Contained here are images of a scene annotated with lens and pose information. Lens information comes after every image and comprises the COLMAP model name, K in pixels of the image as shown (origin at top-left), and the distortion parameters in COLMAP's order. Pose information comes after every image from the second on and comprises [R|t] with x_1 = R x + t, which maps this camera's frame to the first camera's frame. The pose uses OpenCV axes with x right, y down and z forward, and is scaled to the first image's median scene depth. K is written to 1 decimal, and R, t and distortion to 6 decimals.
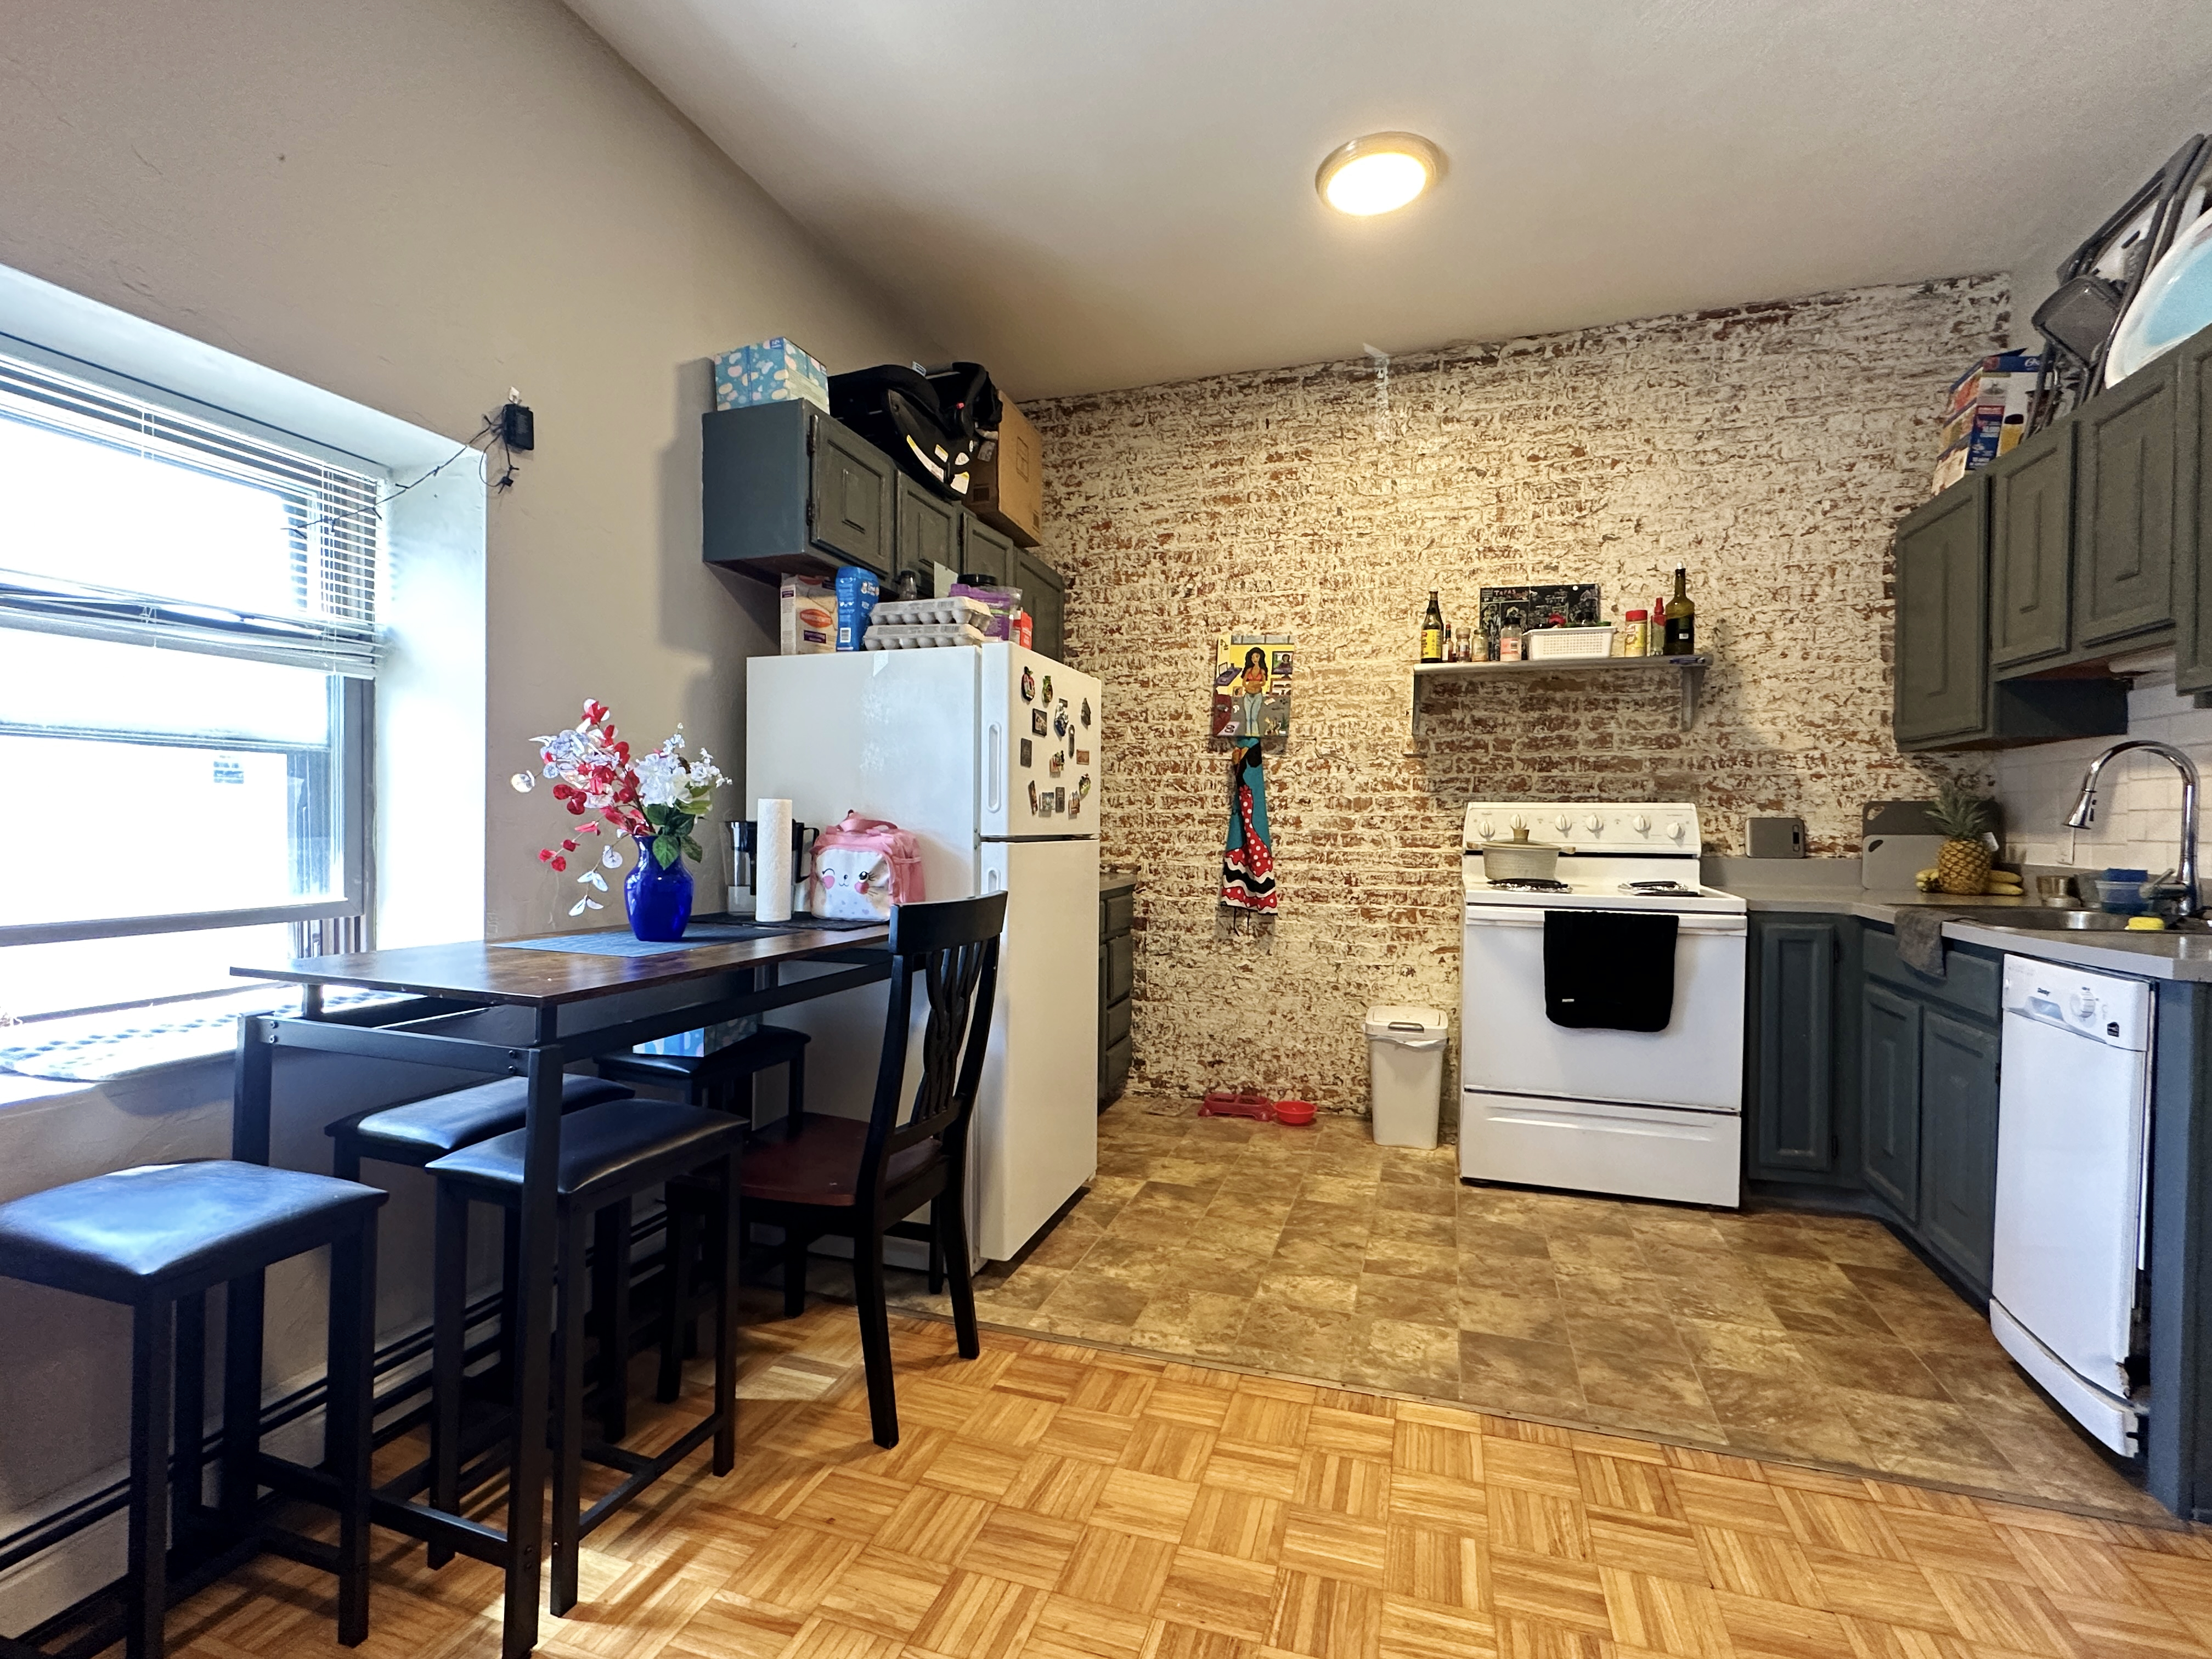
lens RADIAL K [[1032.0, 0, 1099.5], [0, 1032.0, 834.6], [0, 0, 1]] dist [-0.002691, 0.000469]
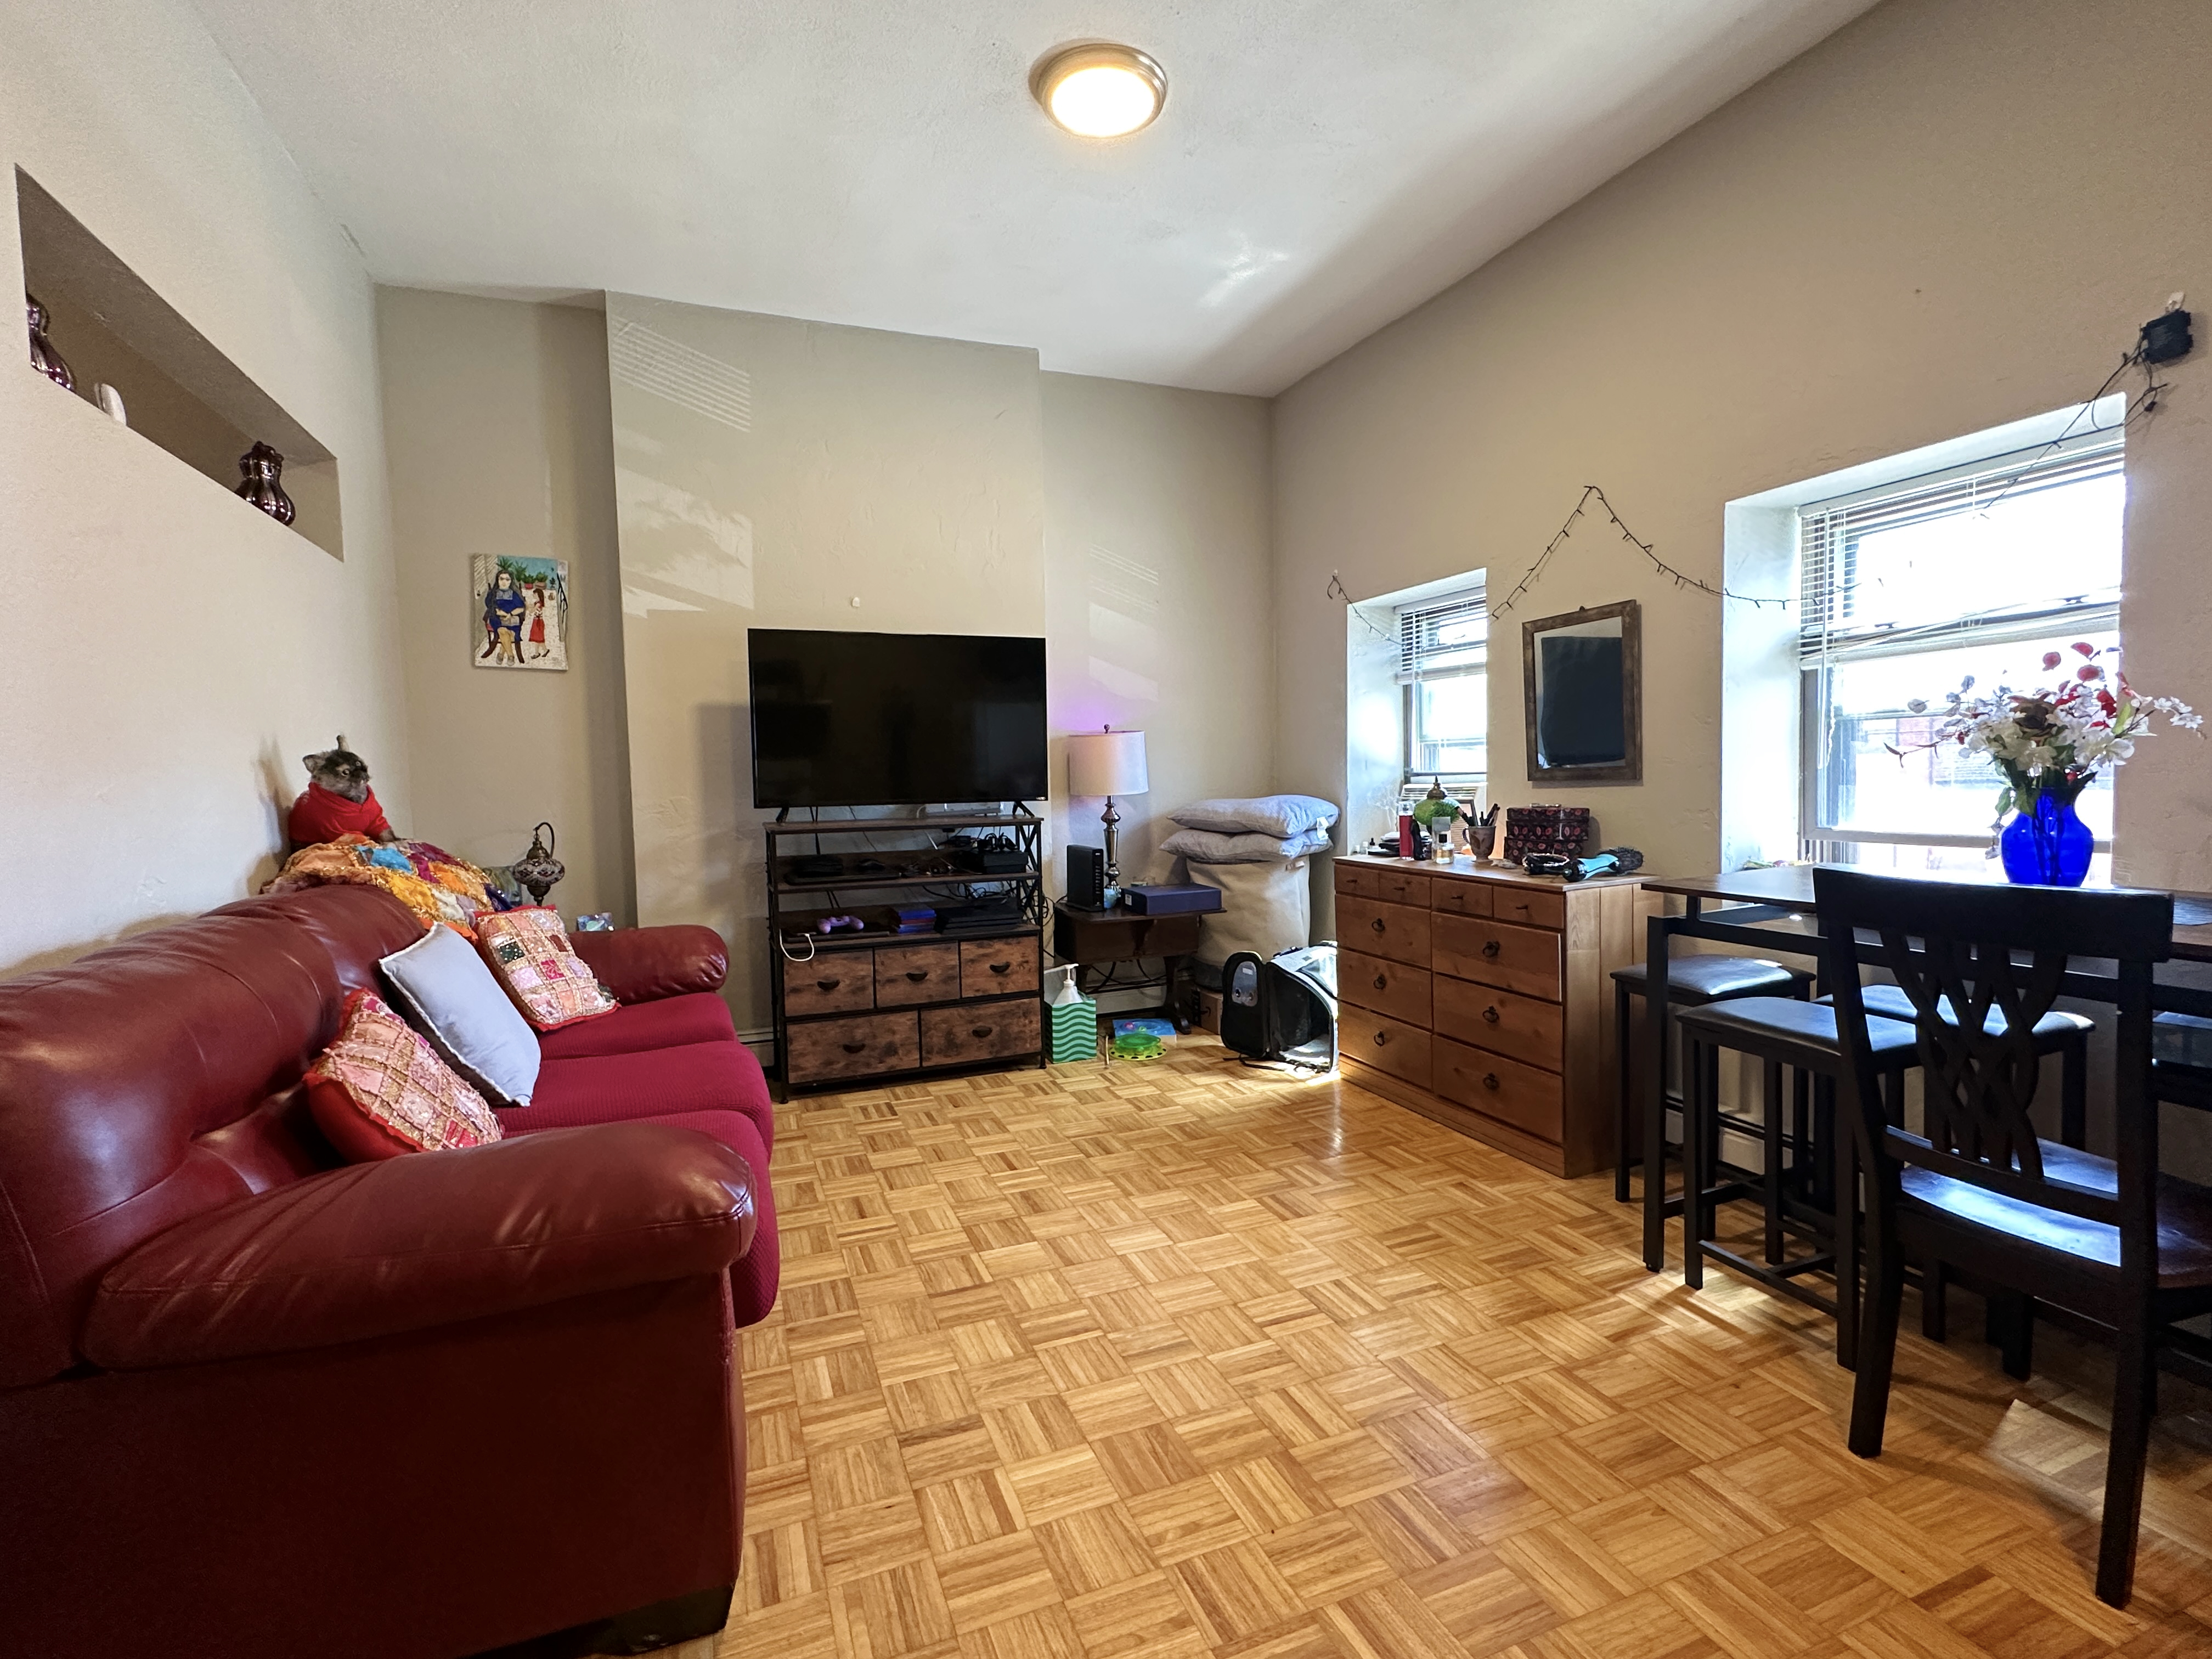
lens RADIAL K [[1032.0, 0, 1099.5], [0, 1032.0, 834.6], [0, 0, 1]] dist [-0.002691, 0.000469]
pose [[-0.772577, 0.051853, -0.632800, 0.460789], [0.018197, 0.998058, 0.059567, -0.014302], [0.634660, 0.034505, -0.772021, 0.662117]]
